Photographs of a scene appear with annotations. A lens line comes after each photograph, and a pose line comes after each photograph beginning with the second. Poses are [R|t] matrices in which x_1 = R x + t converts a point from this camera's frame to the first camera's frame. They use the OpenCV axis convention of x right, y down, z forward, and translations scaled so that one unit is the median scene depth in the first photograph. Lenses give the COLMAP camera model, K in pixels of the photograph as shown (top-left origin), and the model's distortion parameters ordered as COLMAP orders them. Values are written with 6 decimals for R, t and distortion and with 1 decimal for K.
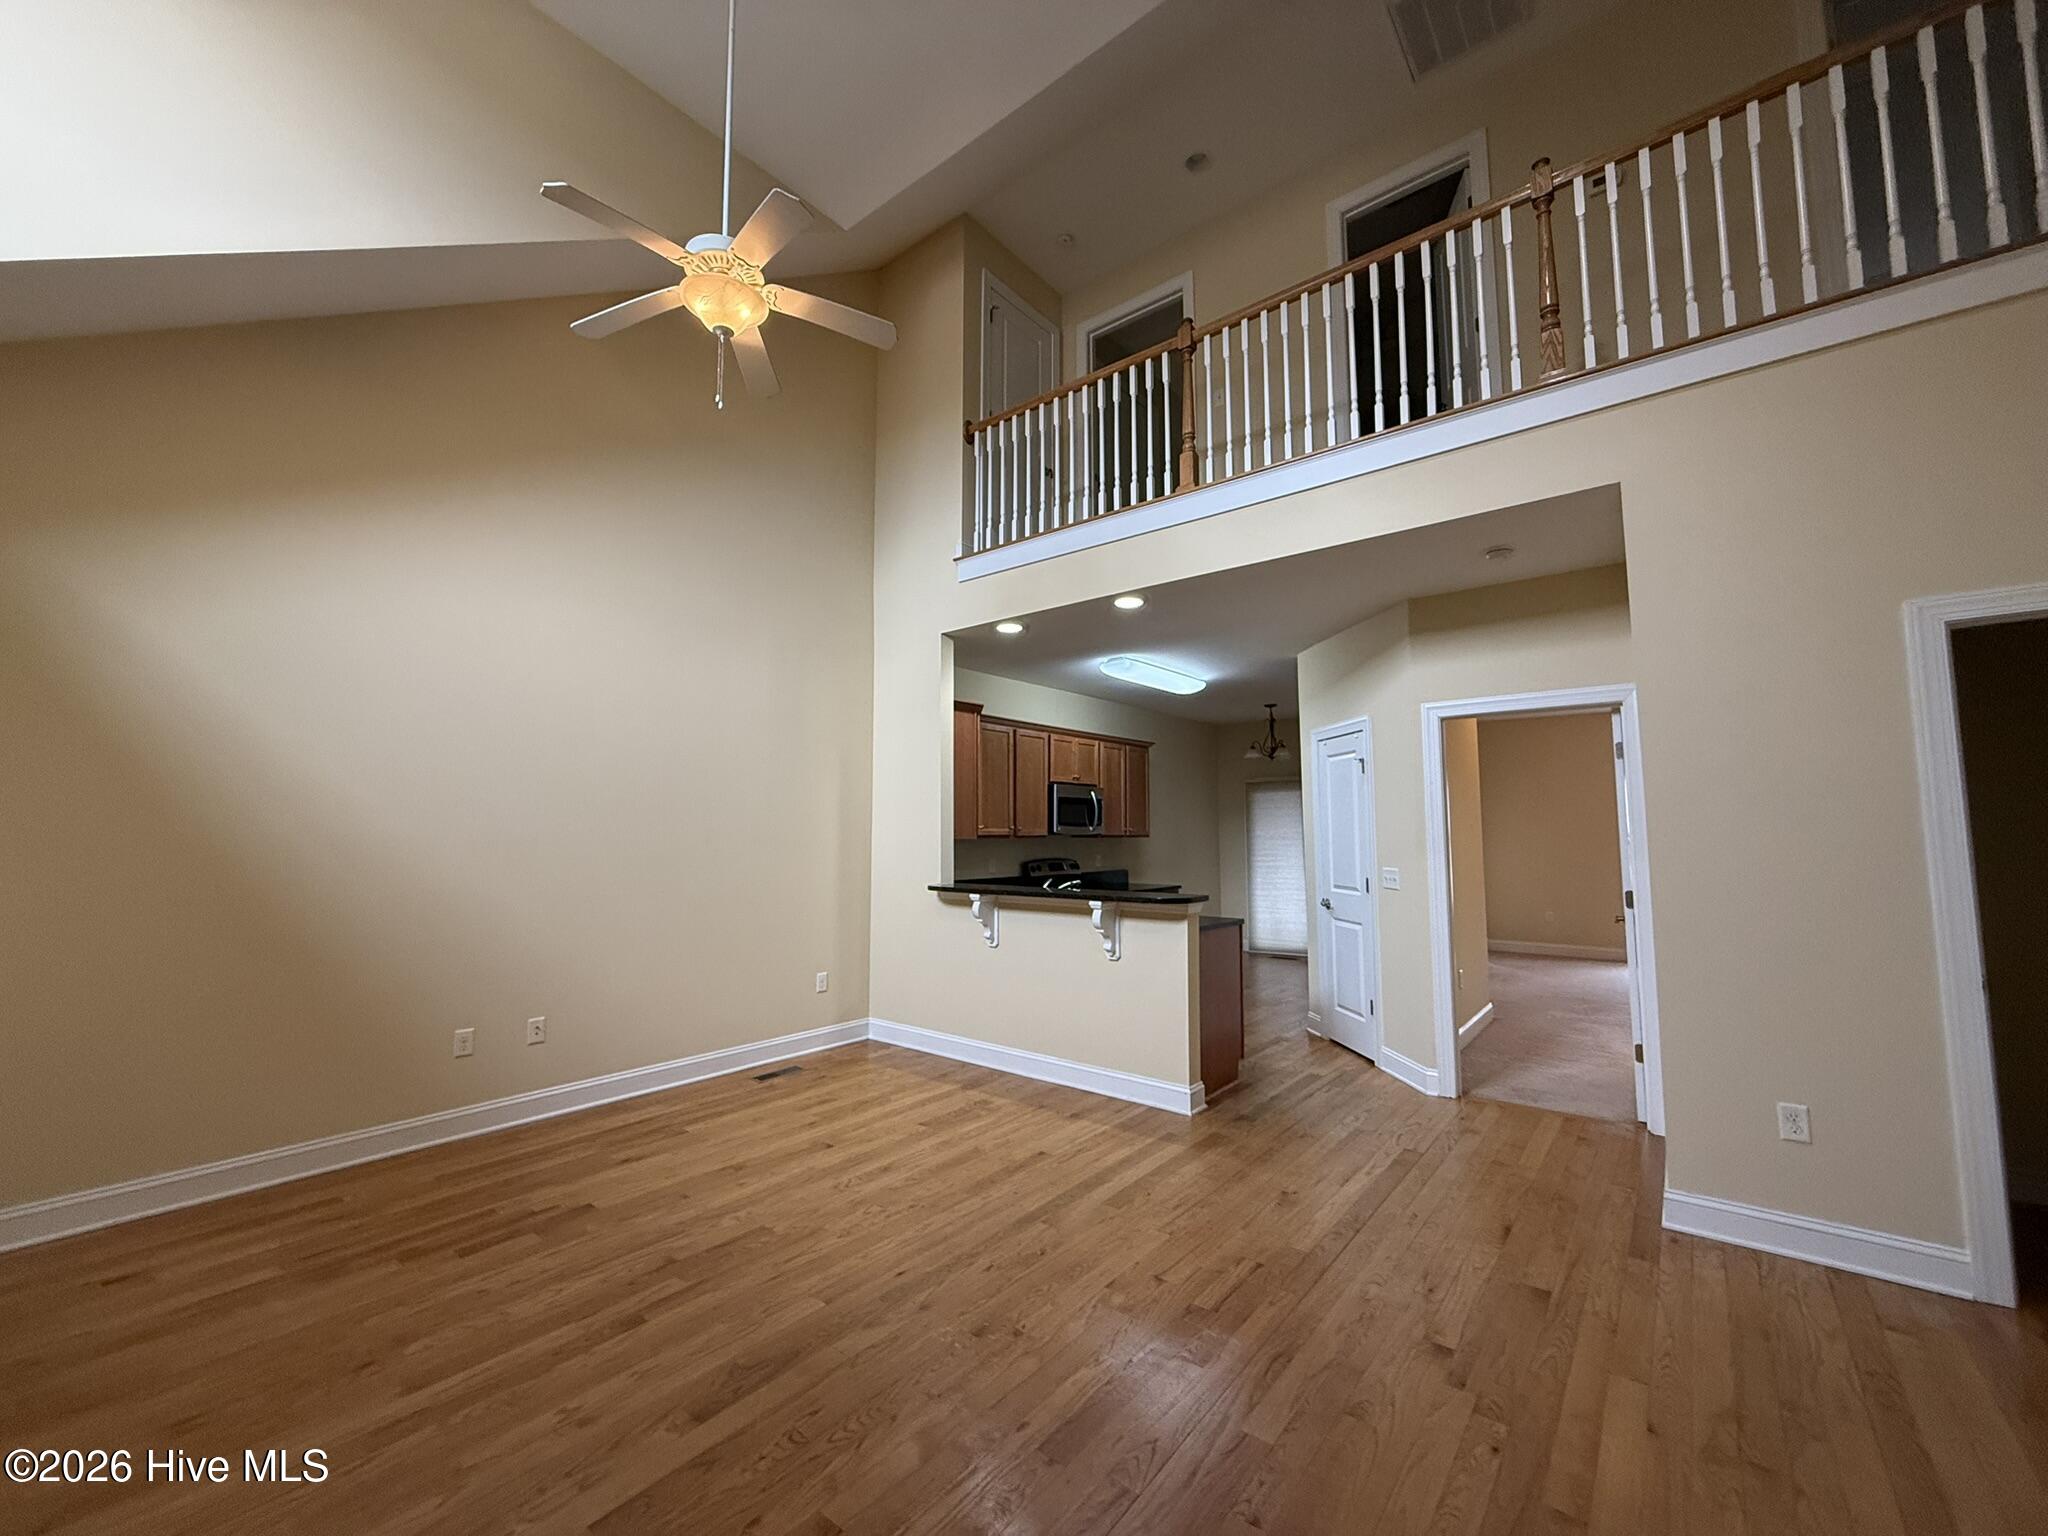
lens RADIAL K [[812.3, 0, 1018.8], [0, 812.3, 769.6], [0, 0, 1]] dist [-0.000550, -0.000191]
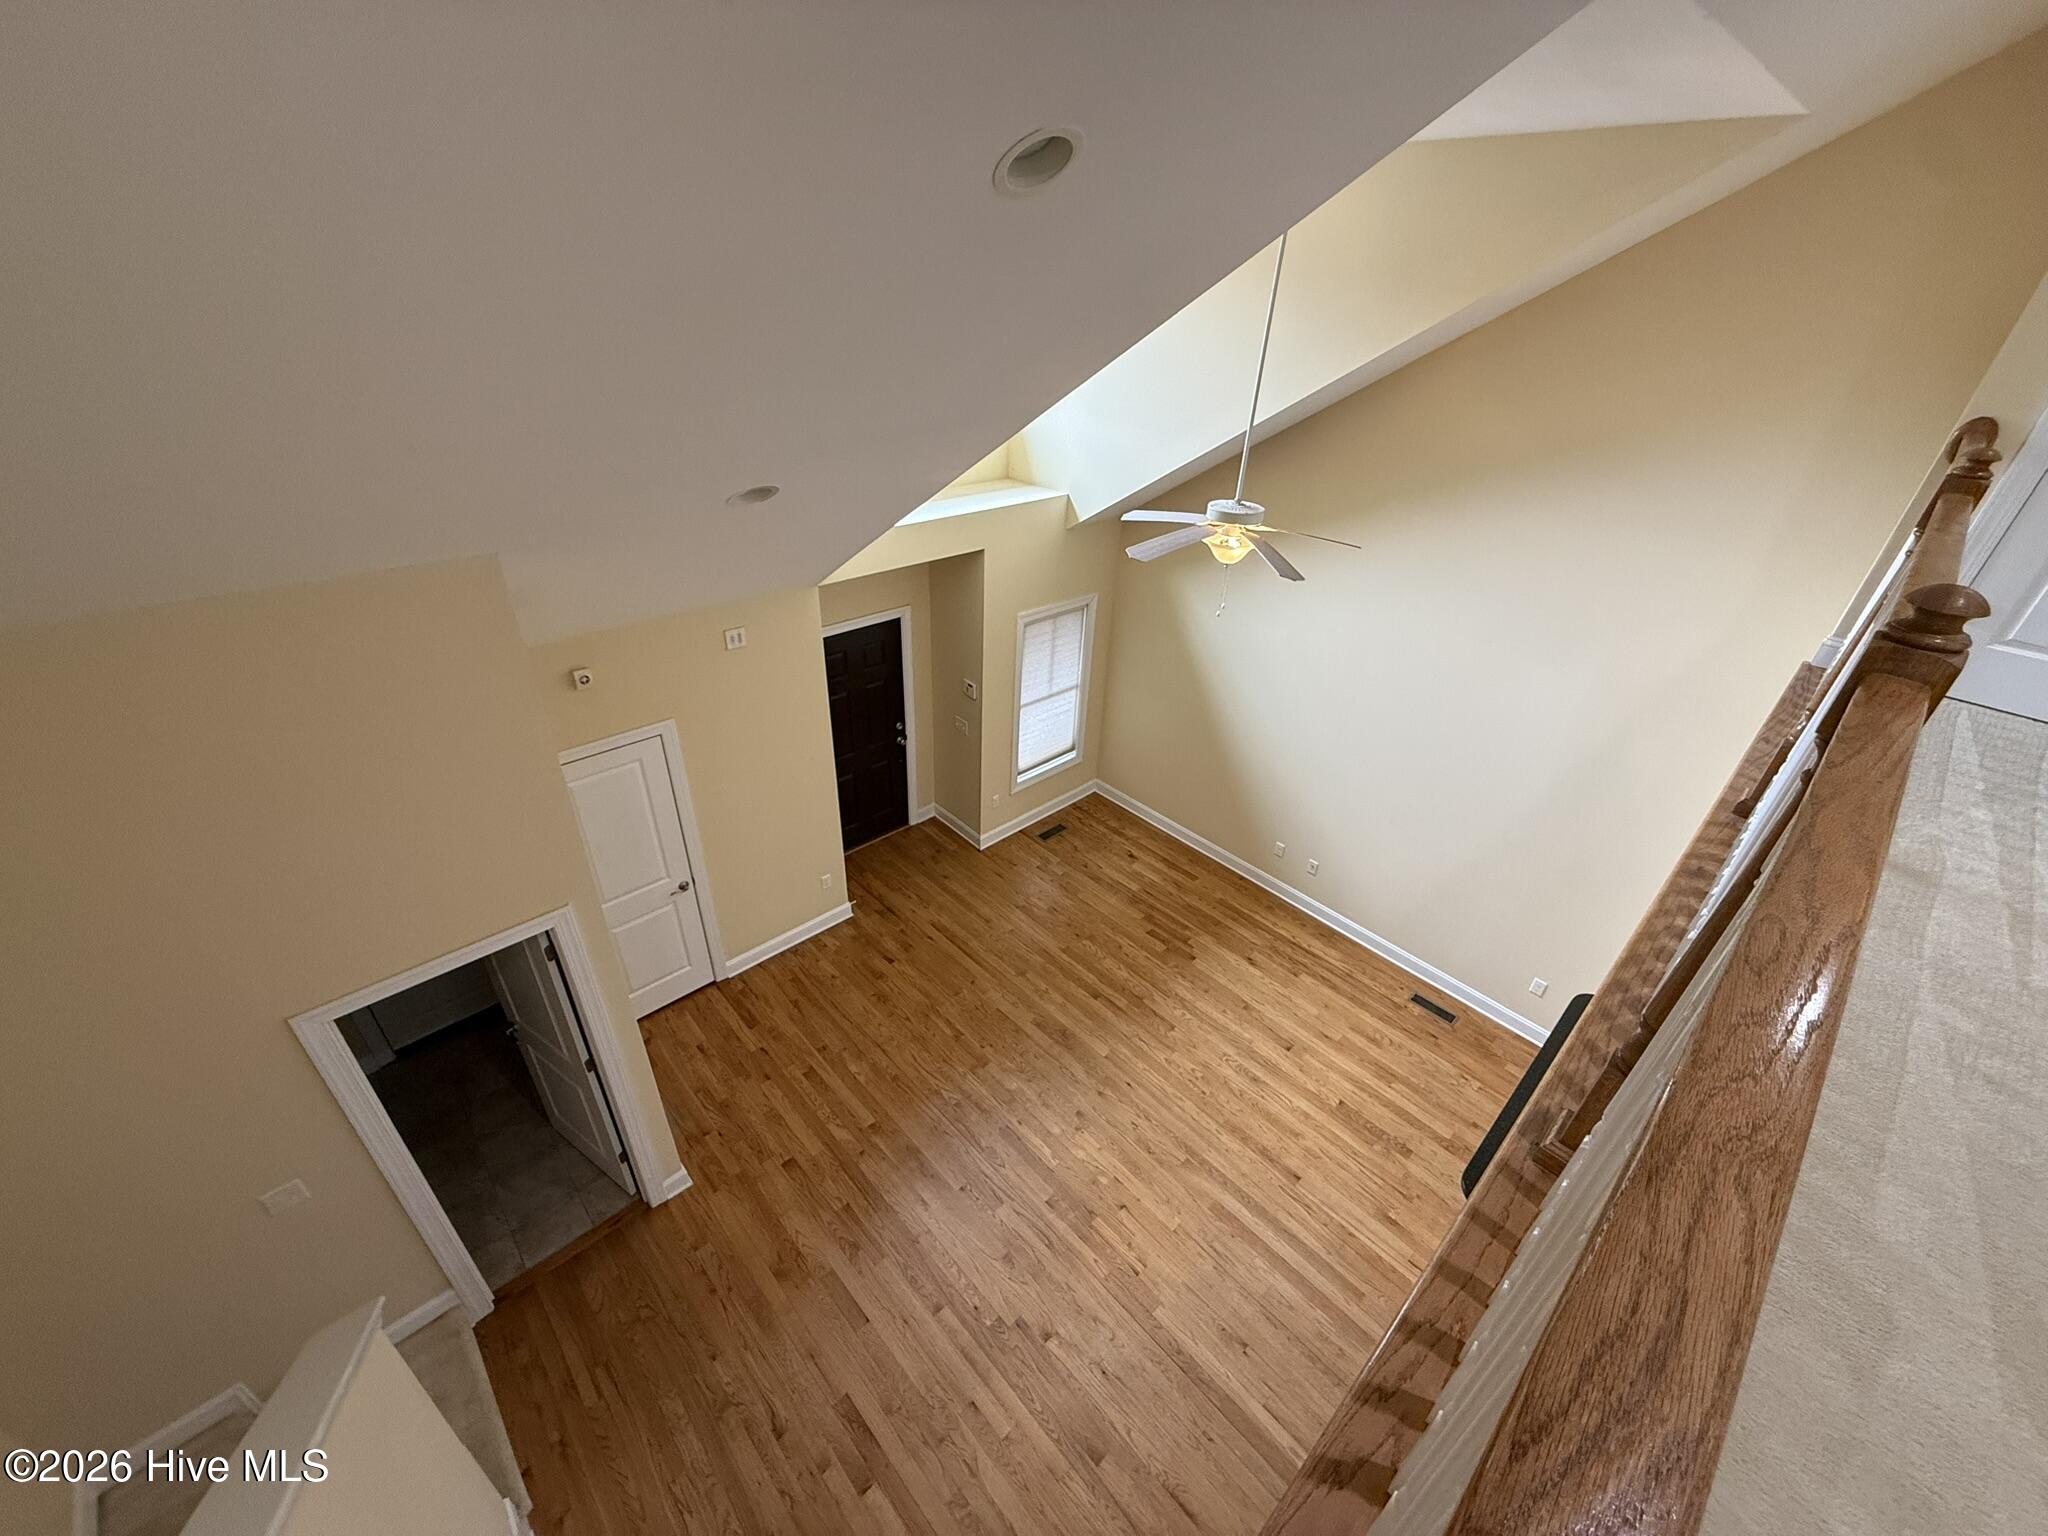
lens RADIAL K [[812.3, 0, 1017.2], [0, 812.3, 765.7], [0, 0, 1]] dist [-0.000550, -0.000191]
pose [[-0.137287, 0.506878, -0.851015, 0.726665], [0.043101, 0.861394, 0.506106, -0.661595], [0.989593, 0.032802, -0.140105, 0.584446]]
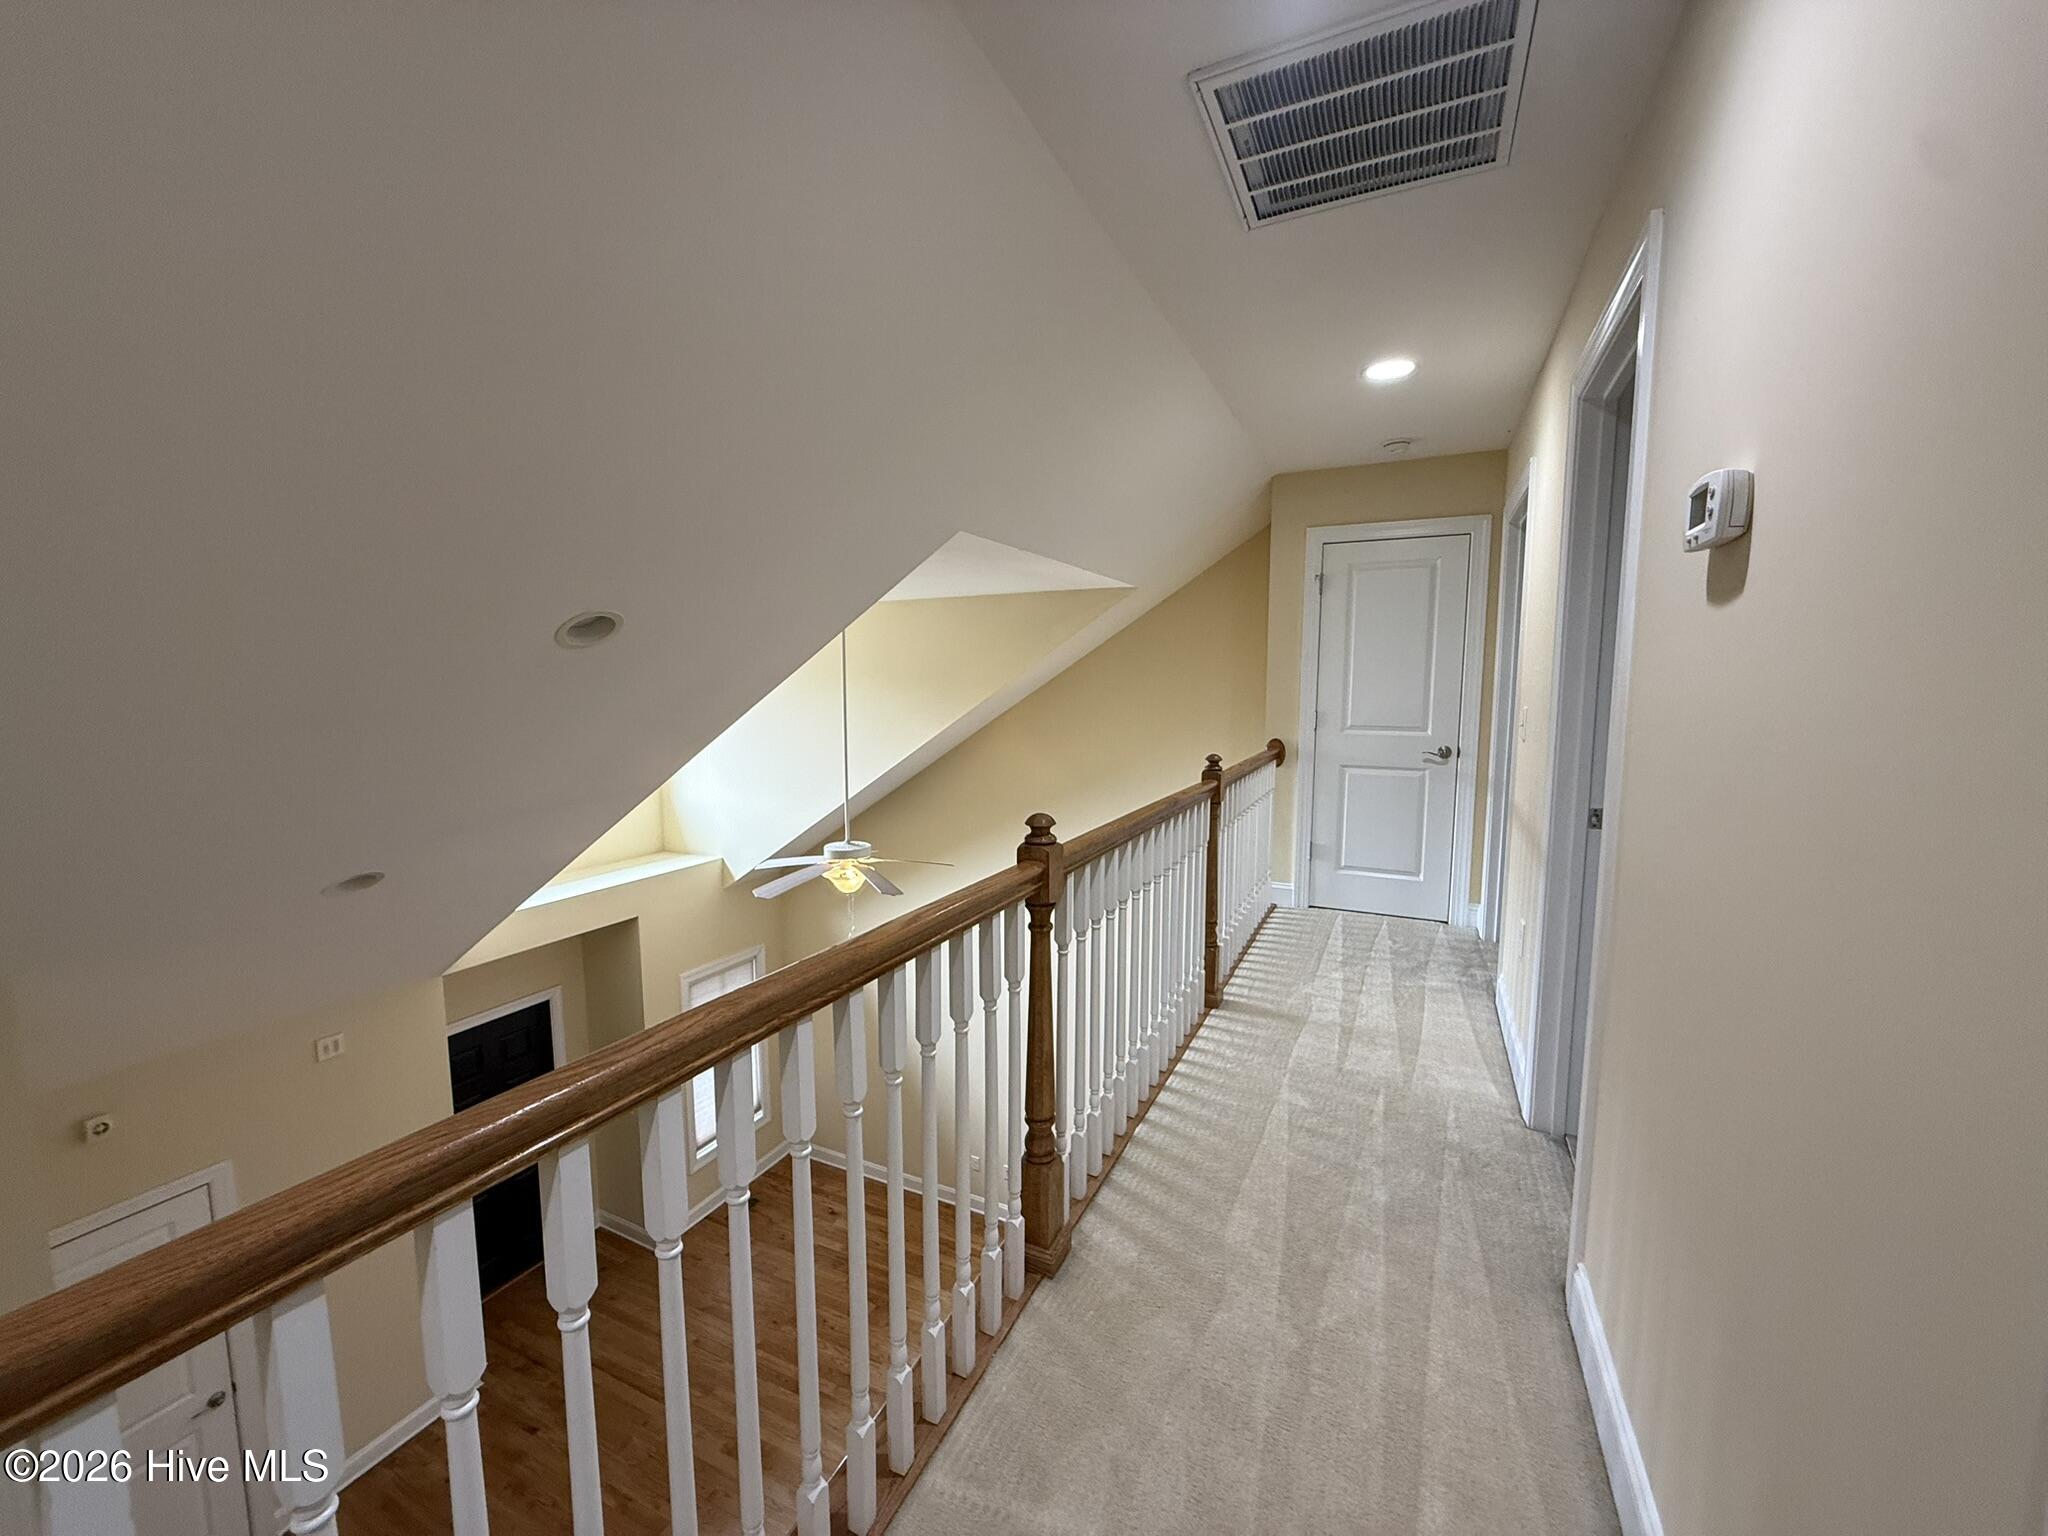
lens RADIAL K [[812.3, 0, 1020.5], [0, 812.3, 769.3], [0, 0, 1]] dist [-0.000550, -0.000191]
pose [[0.232295, 0.101778, -0.967306, 0.885806], [0.083320, 0.988772, 0.124046, -0.660650], [0.969070, -0.109411, 0.221206, 0.687877]]
